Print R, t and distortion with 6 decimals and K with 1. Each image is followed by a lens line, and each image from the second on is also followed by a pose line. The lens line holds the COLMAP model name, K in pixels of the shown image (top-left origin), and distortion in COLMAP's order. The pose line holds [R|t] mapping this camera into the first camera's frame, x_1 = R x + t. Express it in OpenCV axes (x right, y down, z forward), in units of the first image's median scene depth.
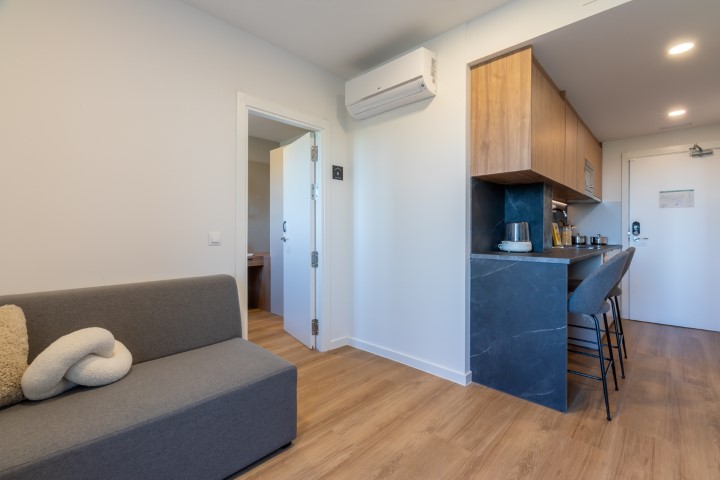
lens RADIAL K [[320.8, 0, 361.2], [0, 320.8, 235.8], [0, 0, 1]] dist [0.000151, 0.000093]
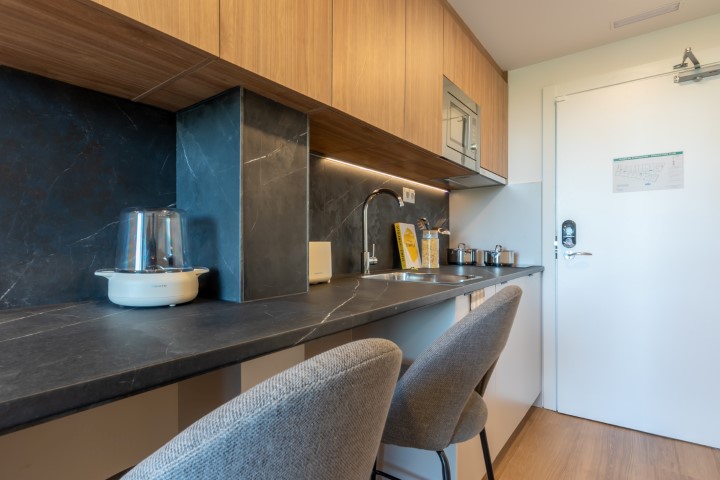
lens RADIAL K [[302.7, 0, 359.1], [0, 302.7, 247.9], [0, 0, 1]] dist [-0.000478, -0.000516]
pose [[0.999965, -0.003607, 0.007508, 0.520022], [0.003597, 0.999992, 0.001446, -0.002784], [-0.007514, -0.001419, 0.999971, 0.522247]]
